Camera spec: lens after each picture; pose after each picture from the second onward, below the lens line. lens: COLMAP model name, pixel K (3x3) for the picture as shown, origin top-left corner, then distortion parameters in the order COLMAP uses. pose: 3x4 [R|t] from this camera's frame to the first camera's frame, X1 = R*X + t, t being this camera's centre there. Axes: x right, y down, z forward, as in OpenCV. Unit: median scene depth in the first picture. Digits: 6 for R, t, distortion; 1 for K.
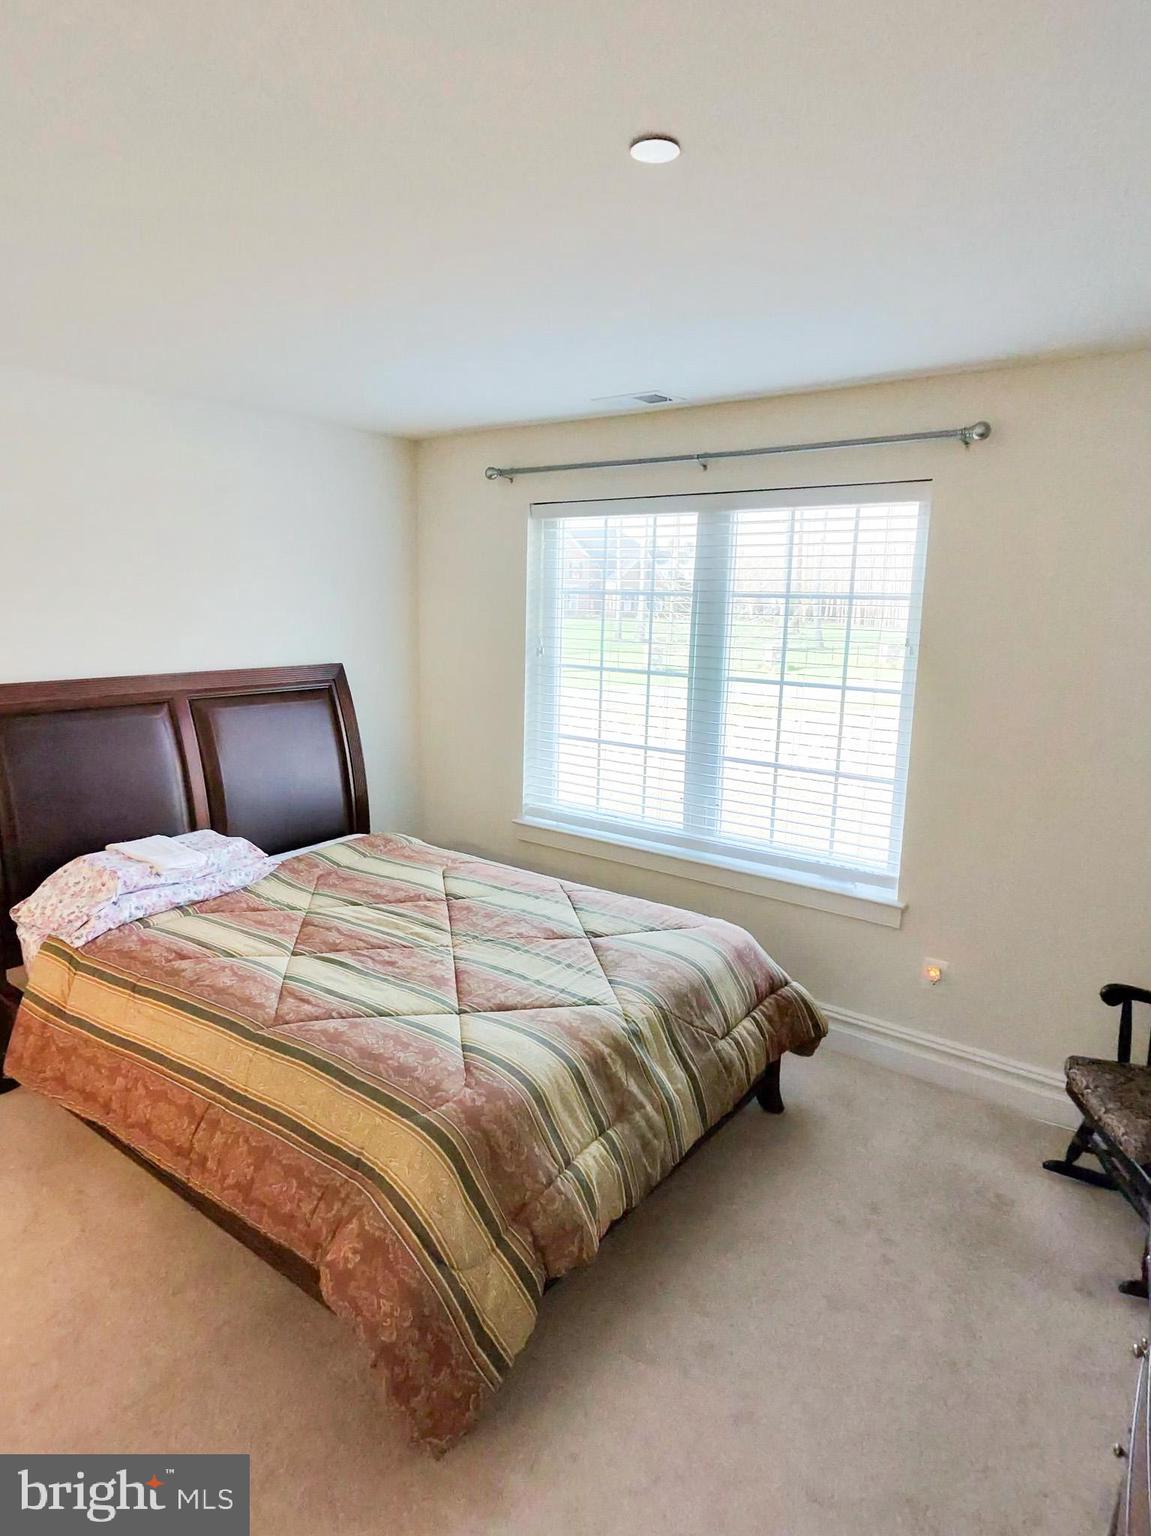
lens RADIAL K [[905.7, 0, 571.5], [0, 905.7, 768.0], [0, 0, 1]] dist [-0.001240, -0.001483]
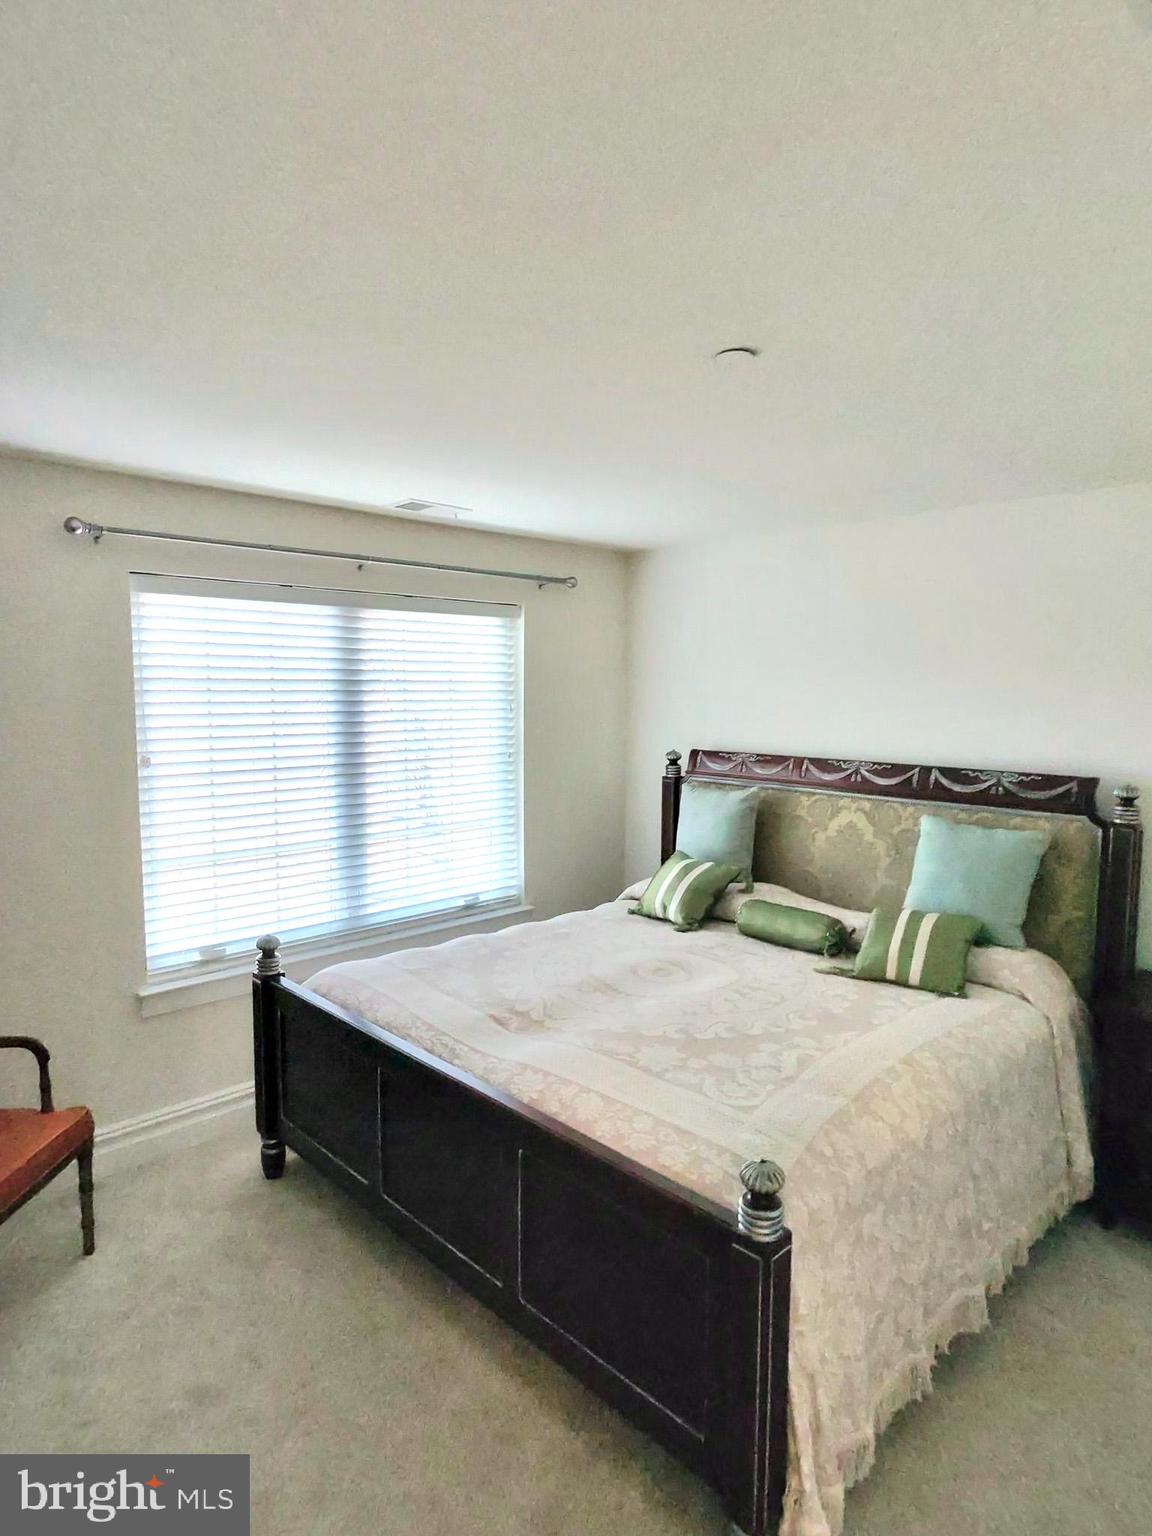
lens RADIAL K [[888.9, 0, 571.2], [0, 888.9, 778.7], [0, 0, 1]] dist [-0.011073, 0.000914]
pose [[0.175673, -0.117950, 0.977357, -0.838368], [0.181336, 0.979685, 0.085637, -0.130505], [-0.967603, 0.162186, 0.193493, 0.579019]]
